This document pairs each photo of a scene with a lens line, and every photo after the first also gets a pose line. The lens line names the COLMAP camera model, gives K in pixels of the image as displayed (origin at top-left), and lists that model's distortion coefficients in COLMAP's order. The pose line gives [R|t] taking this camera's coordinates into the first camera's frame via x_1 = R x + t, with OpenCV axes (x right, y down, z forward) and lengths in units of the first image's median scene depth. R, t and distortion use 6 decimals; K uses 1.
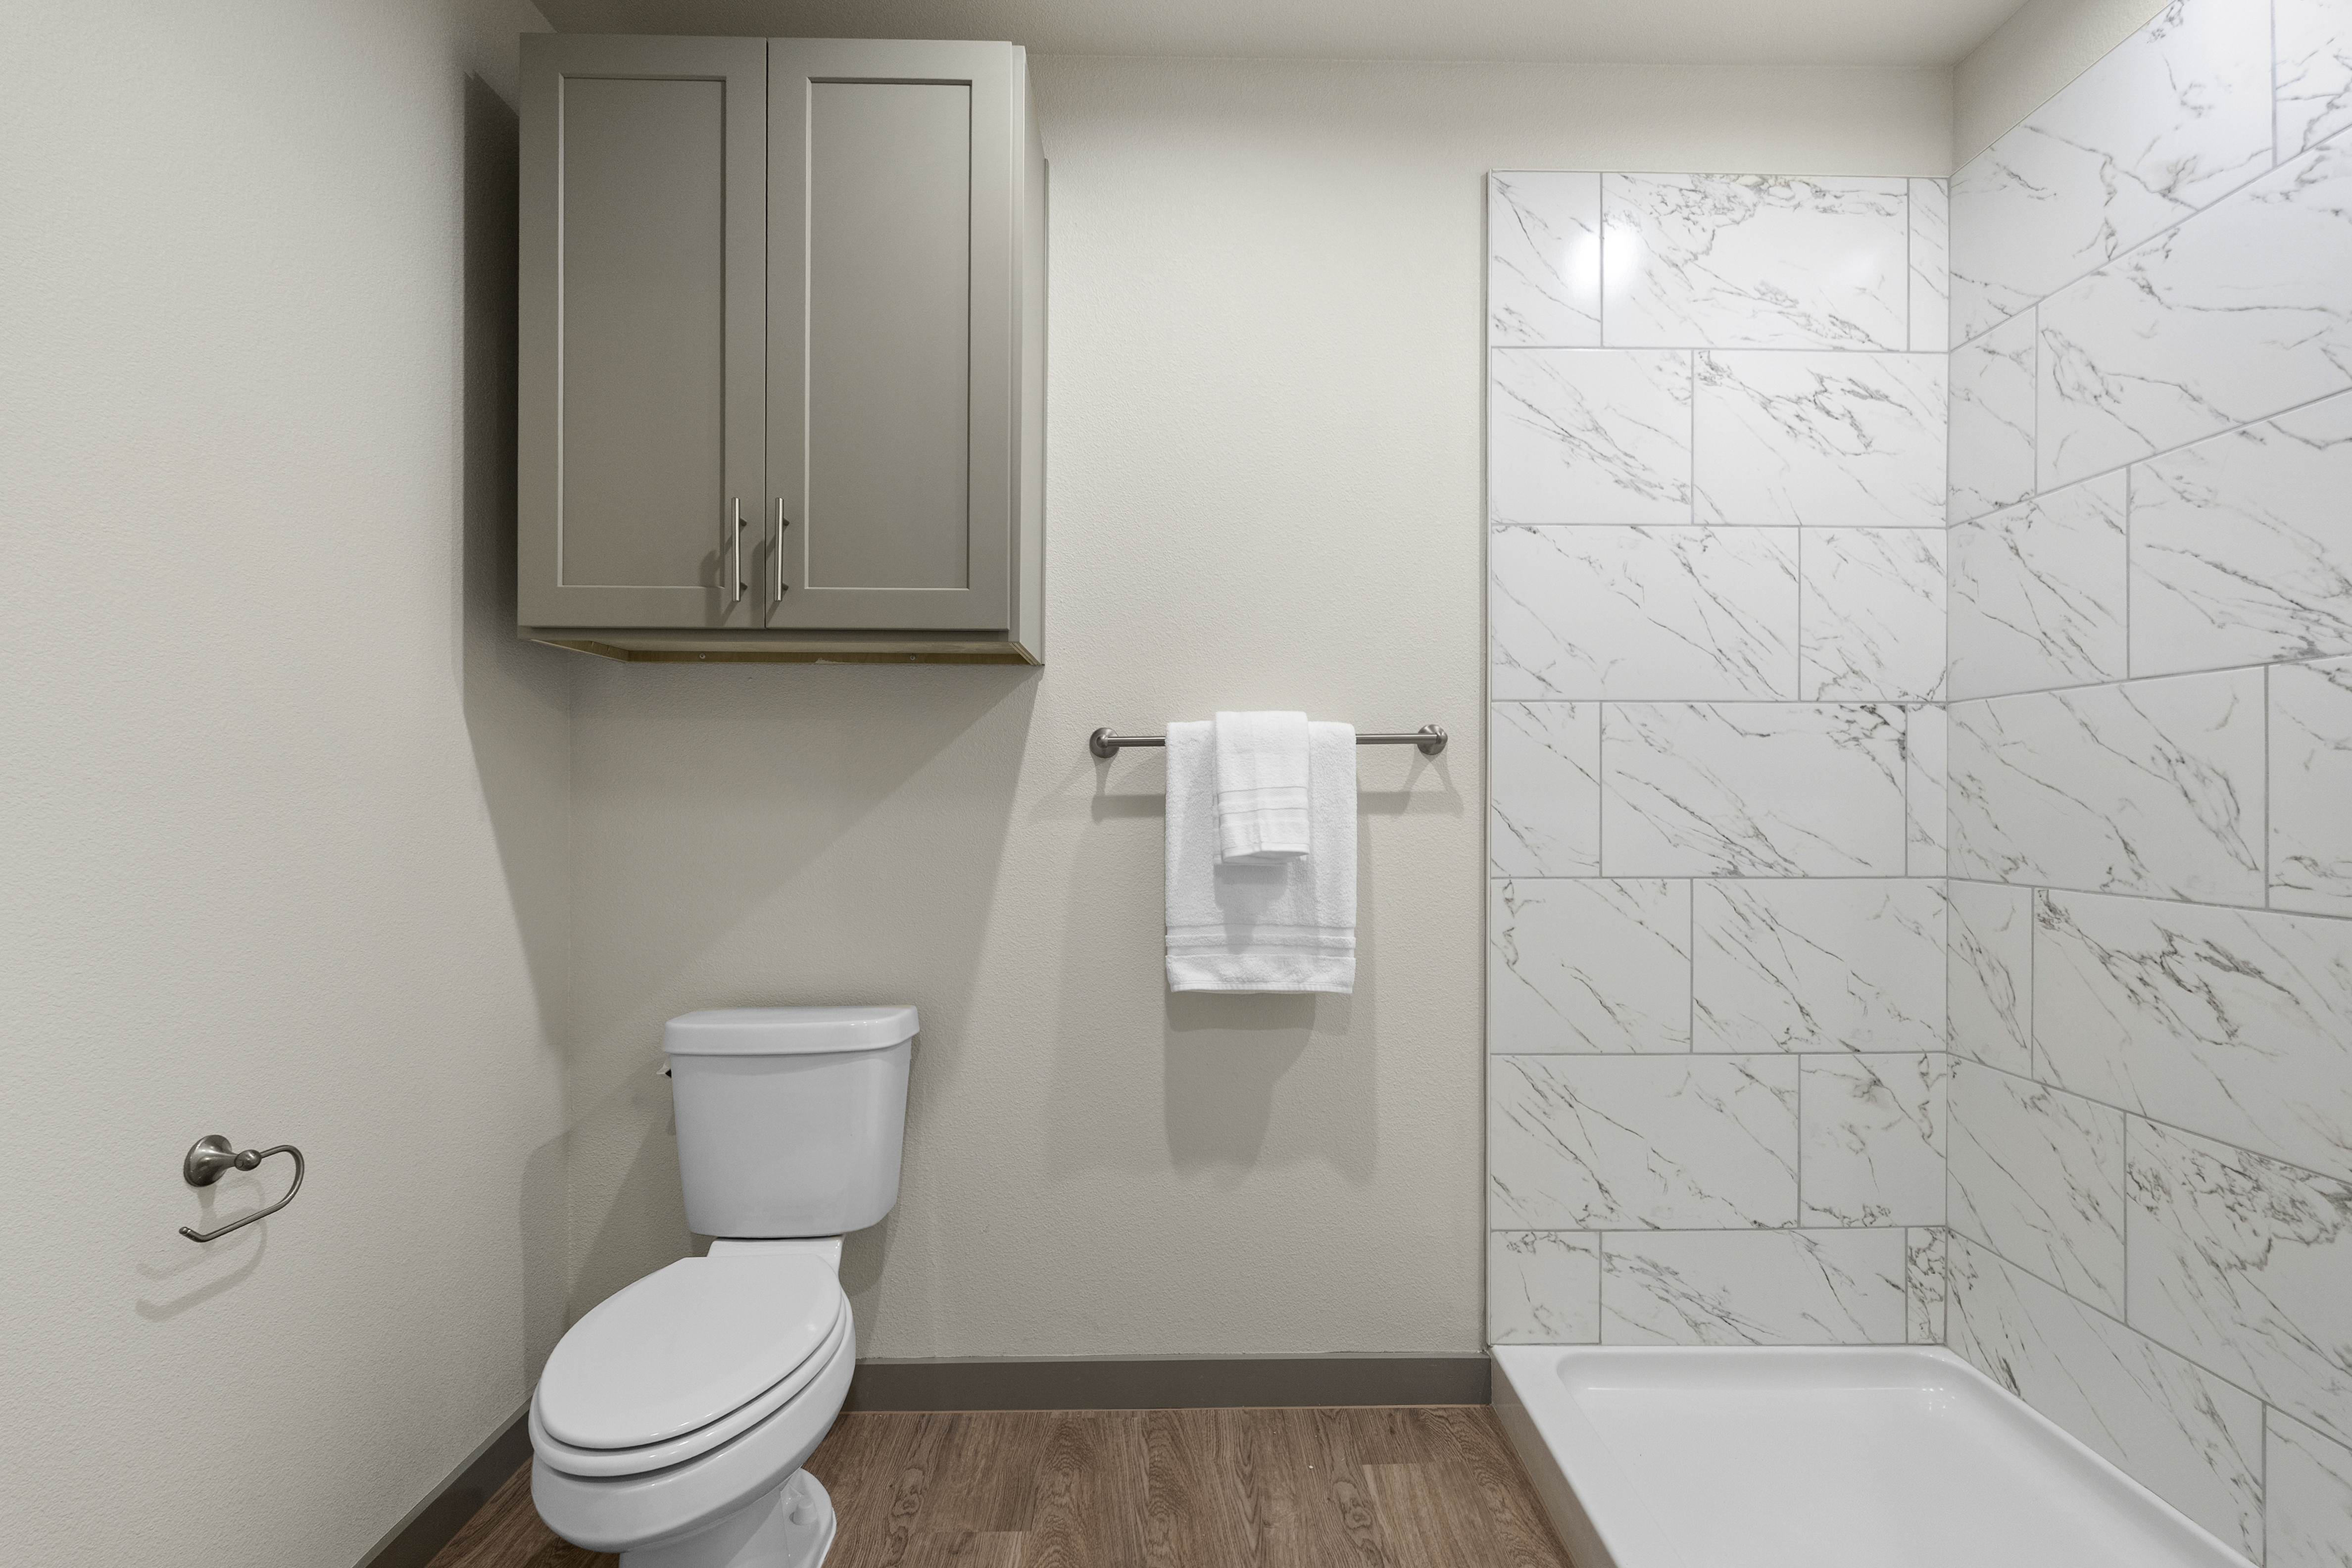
lens RADIAL K [[1045.9, 0, 1179.9], [0, 1045.9, 790.9], [0, 0, 1]] dist [-0.007139, 0.001263]
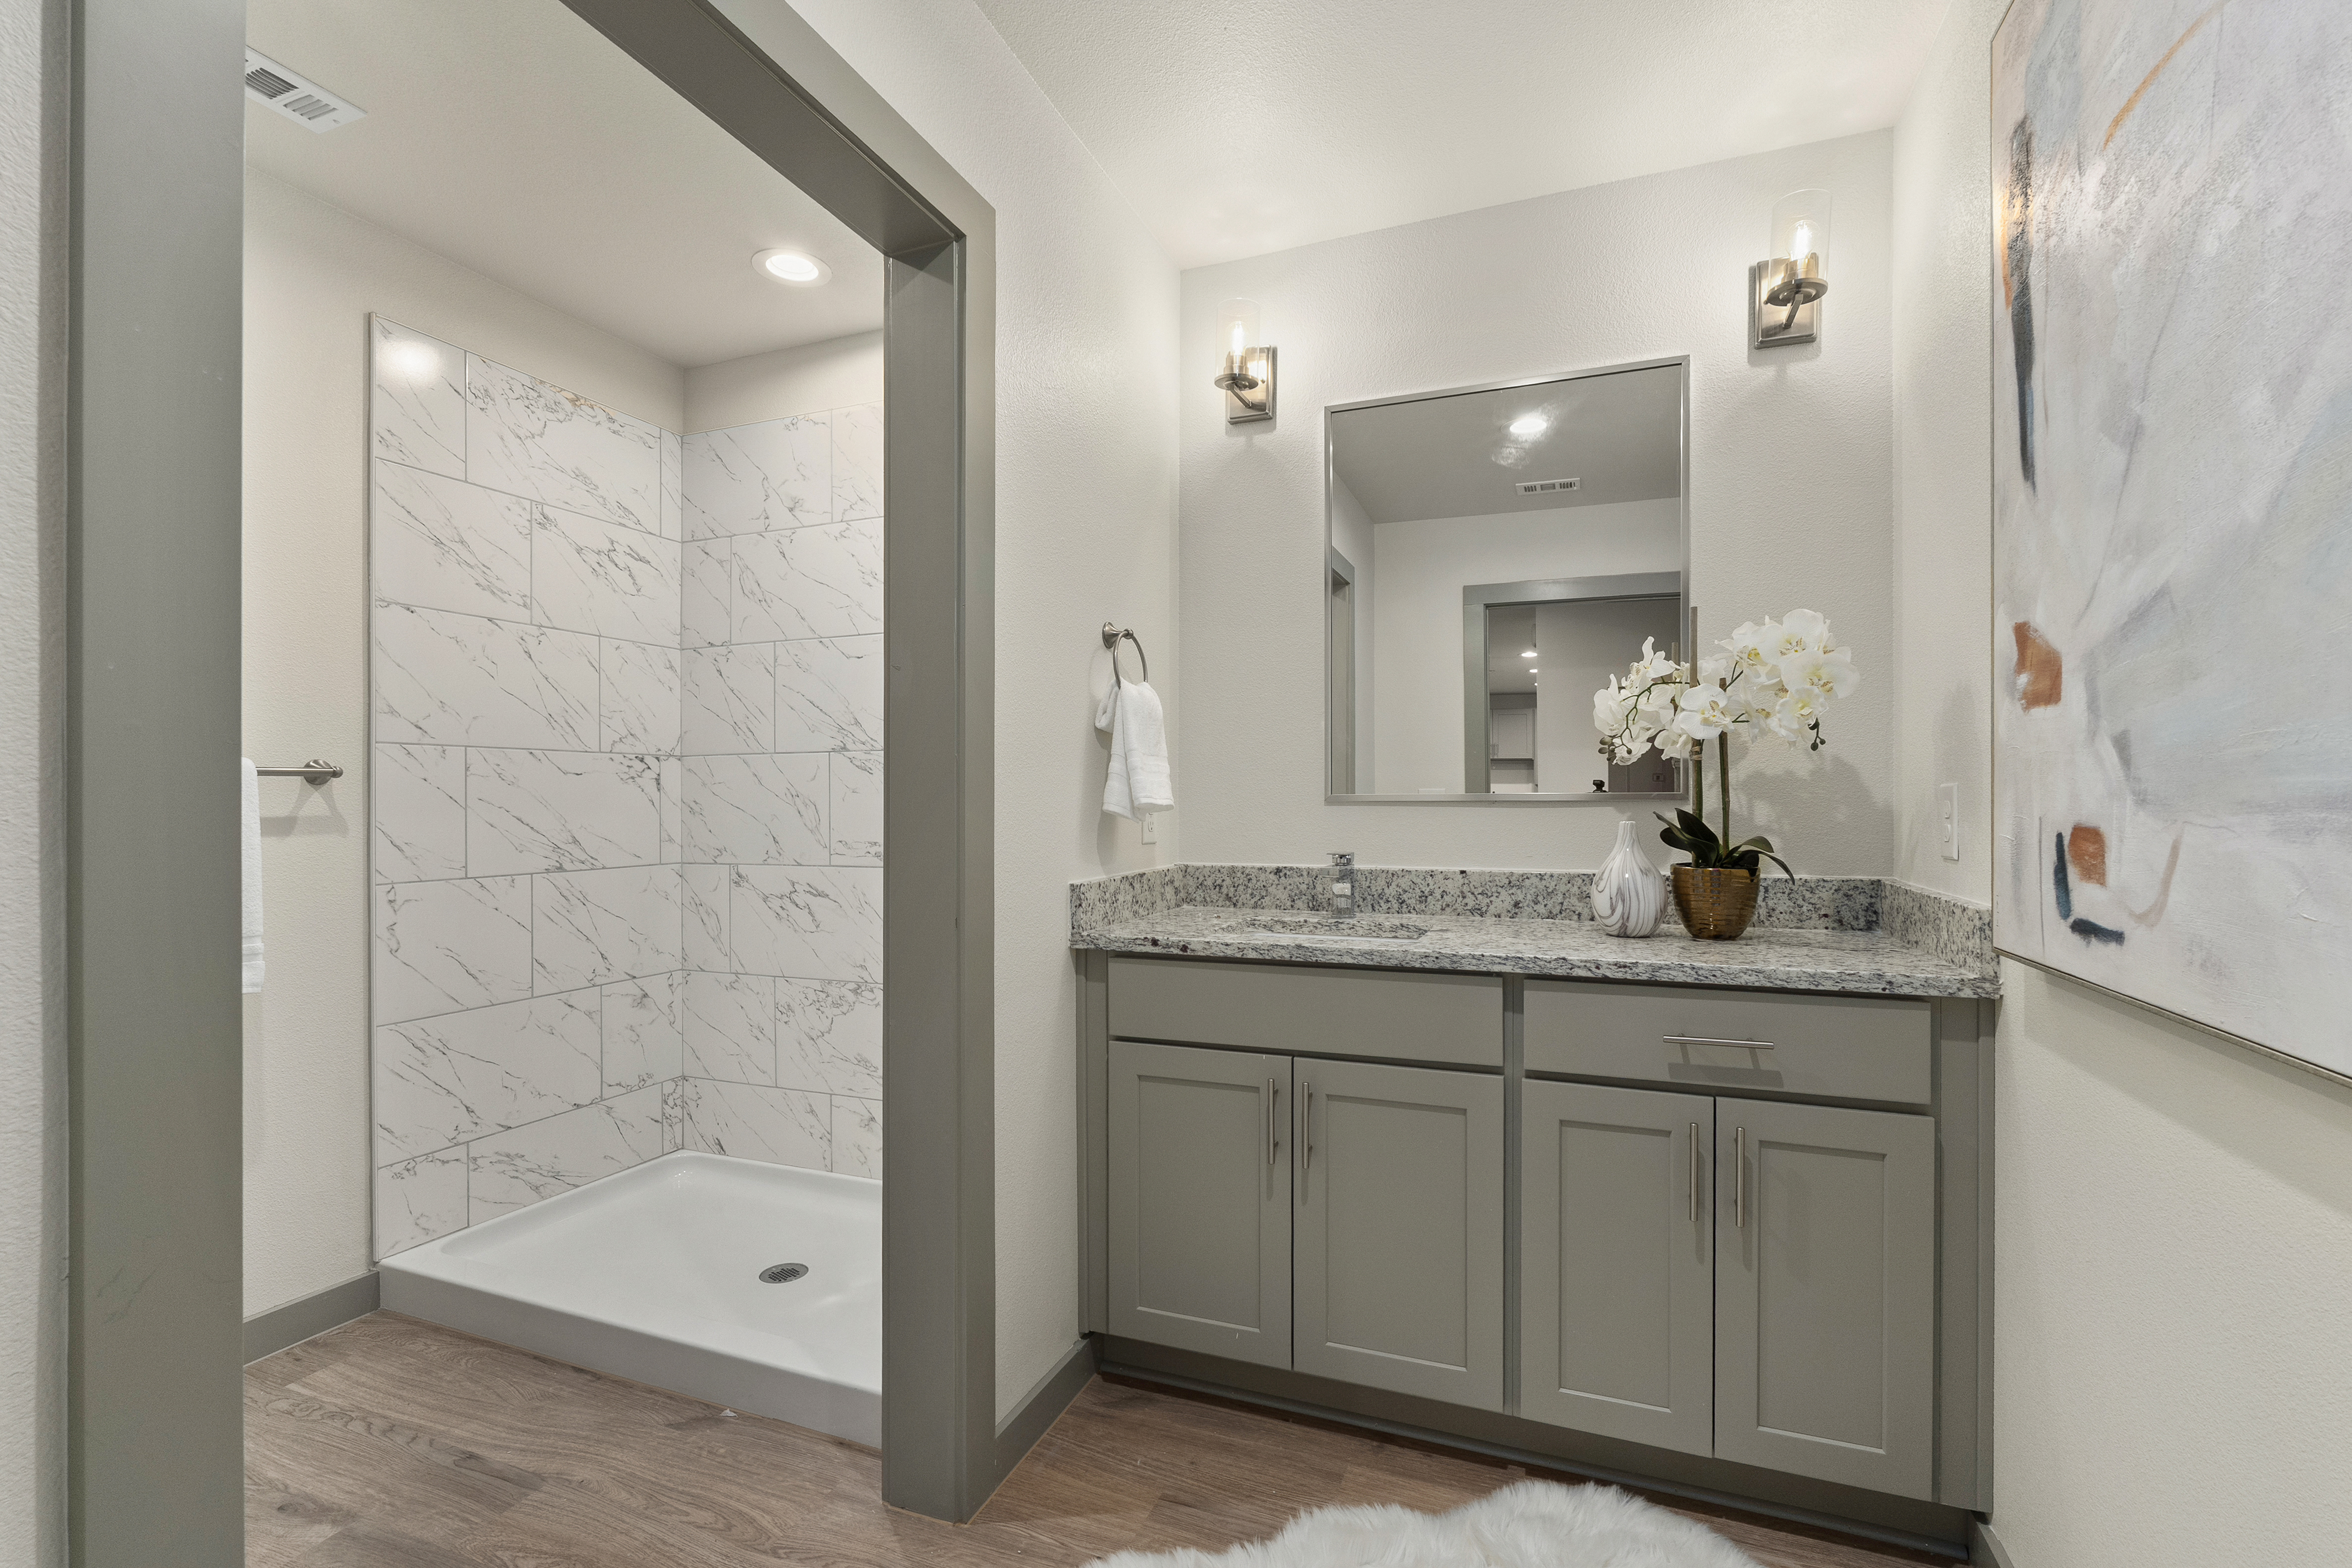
lens RADIAL K [[1045.9, 0, 1182.8], [0, 1045.9, 804.6], [0, 0, 1]] dist [-0.007139, 0.001263]
pose [[0.389931, -0.007126, 0.920816, -0.470467], [0.002044, 0.999974, 0.006873, -0.018722], [-0.920842, -0.000797, 0.389936, -0.367695]]
